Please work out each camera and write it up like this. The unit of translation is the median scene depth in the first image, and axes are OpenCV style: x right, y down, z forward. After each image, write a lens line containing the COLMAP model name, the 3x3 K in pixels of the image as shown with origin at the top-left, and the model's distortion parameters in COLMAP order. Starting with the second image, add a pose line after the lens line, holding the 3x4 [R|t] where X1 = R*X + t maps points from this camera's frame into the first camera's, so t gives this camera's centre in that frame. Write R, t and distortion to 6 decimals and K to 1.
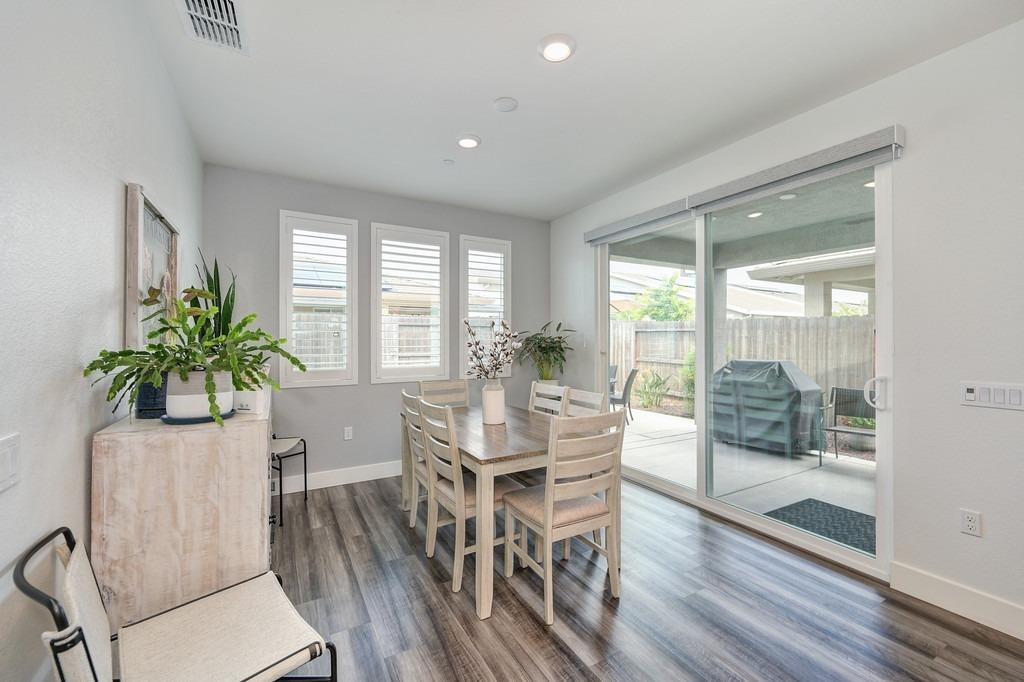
lens RADIAL K [[408.6, 0, 526.1], [0, 408.6, 337.0], [0, 0, 1]] dist [0.001777, -0.000196]
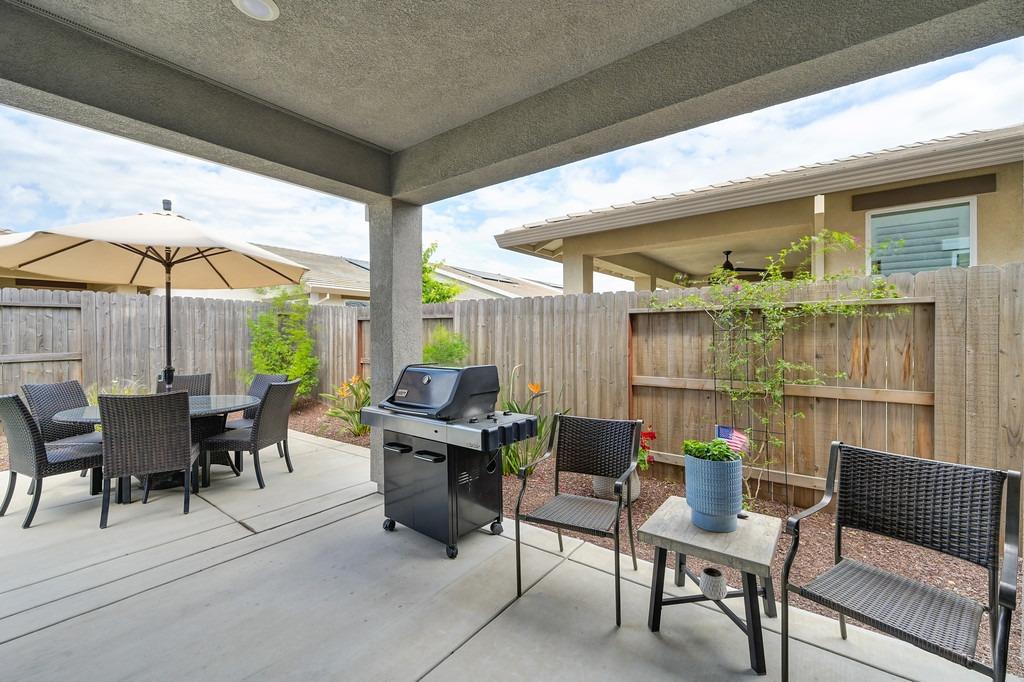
lens RADIAL K [[408.6, 0, 510.8], [0, 408.6, 334.7], [0, 0, 1]] dist [0.001777, -0.000196]
pose [[0.924878, -0.003446, 0.380248, 0.404211], [0.002979, 0.999994, 0.001815, 0.016185], [-0.380252, -0.000546, 0.924883, 0.438883]]
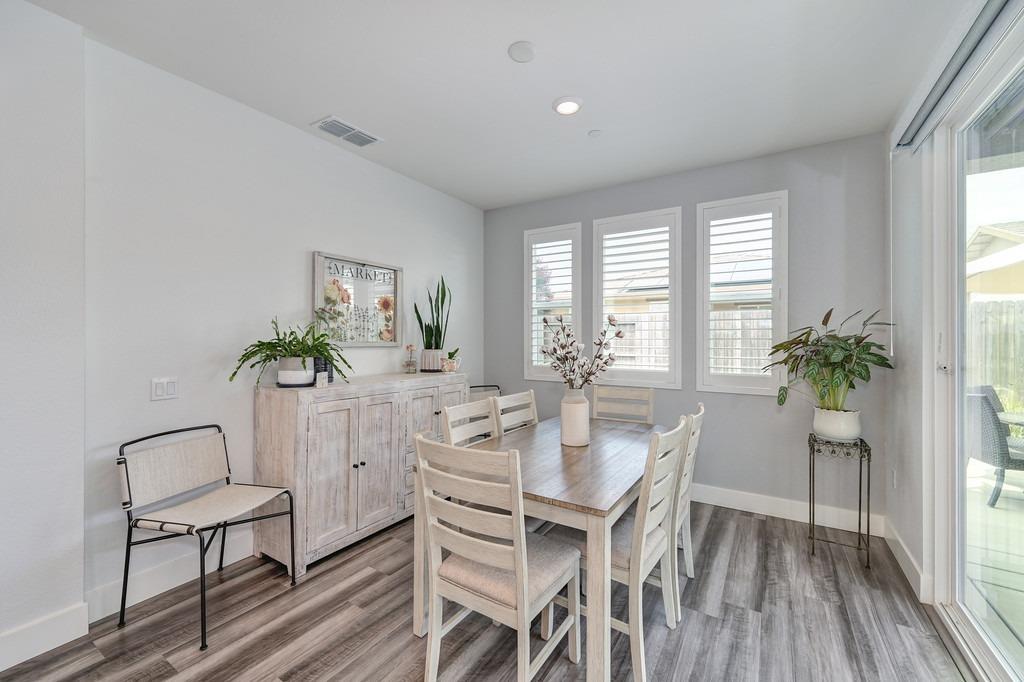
lens RADIAL K [[408.6, 0, 516.4], [0, 408.6, 340.4], [0, 0, 1]] dist [0.001777, -0.000196]
pose [[0.462428, 0.000954, -0.886656, 0.257308], [0.003844, 0.999988, 0.003081, 0.003199], [0.886648, -0.004833, 0.462419, 0.237414]]
